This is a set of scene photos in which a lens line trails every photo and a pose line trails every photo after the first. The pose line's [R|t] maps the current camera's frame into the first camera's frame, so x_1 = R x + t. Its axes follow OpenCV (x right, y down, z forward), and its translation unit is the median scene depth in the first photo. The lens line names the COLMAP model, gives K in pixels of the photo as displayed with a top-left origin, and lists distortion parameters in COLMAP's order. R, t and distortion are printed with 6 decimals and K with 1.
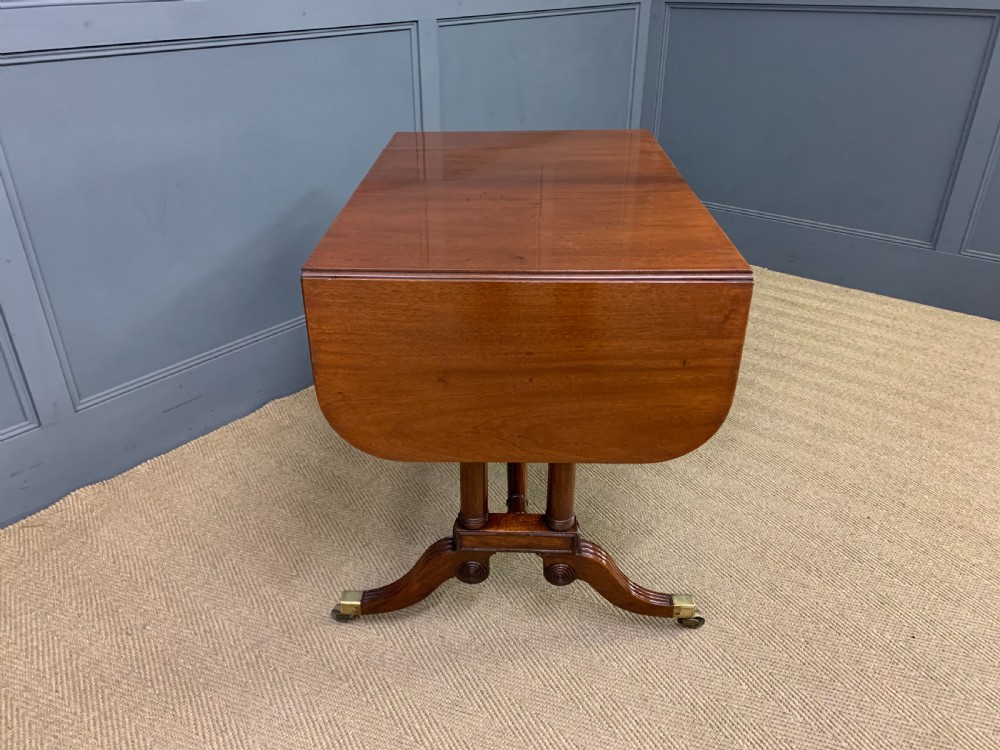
lens RADIAL K [[748.0, 0, 493.9], [0, 748.0, 377.8], [0, 0, 1]] dist [0.010637, -0.000485]
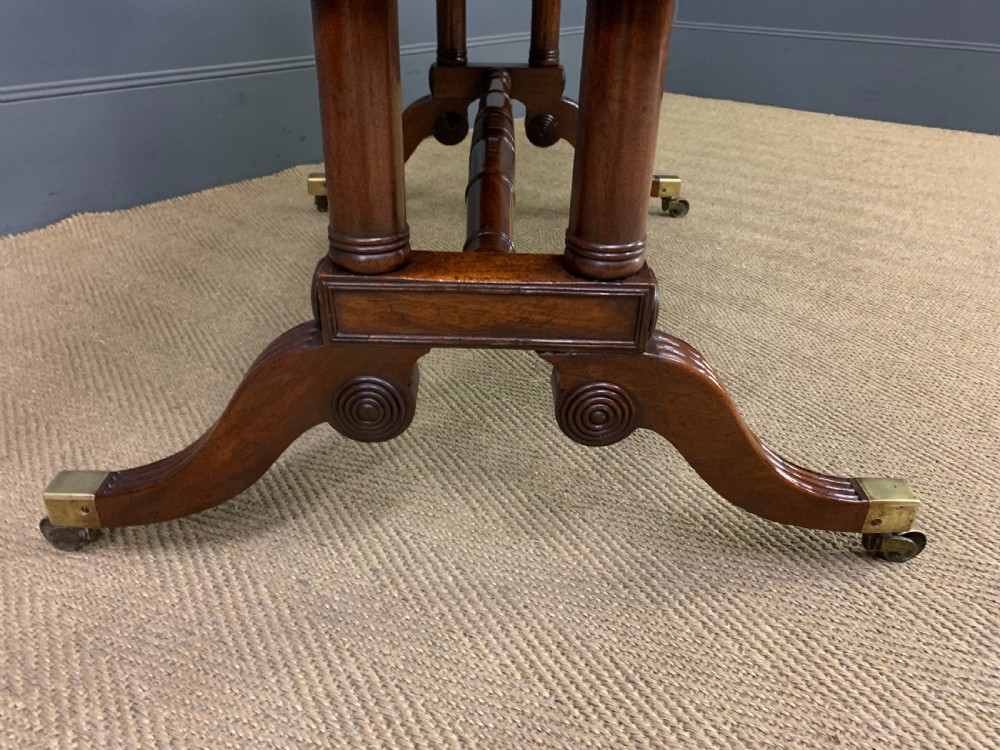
lens RADIAL K [[748.0, 0, 493.9], [0, 748.0, 377.8], [0, 0, 1]] dist [0.010637, -0.000485]
pose [[0.999396, 0.006050, 0.034209, 0.021219], [-0.006370, 0.999937, 0.009250, 0.238883], [-0.034151, -0.009462, 0.999372, 0.610316]]
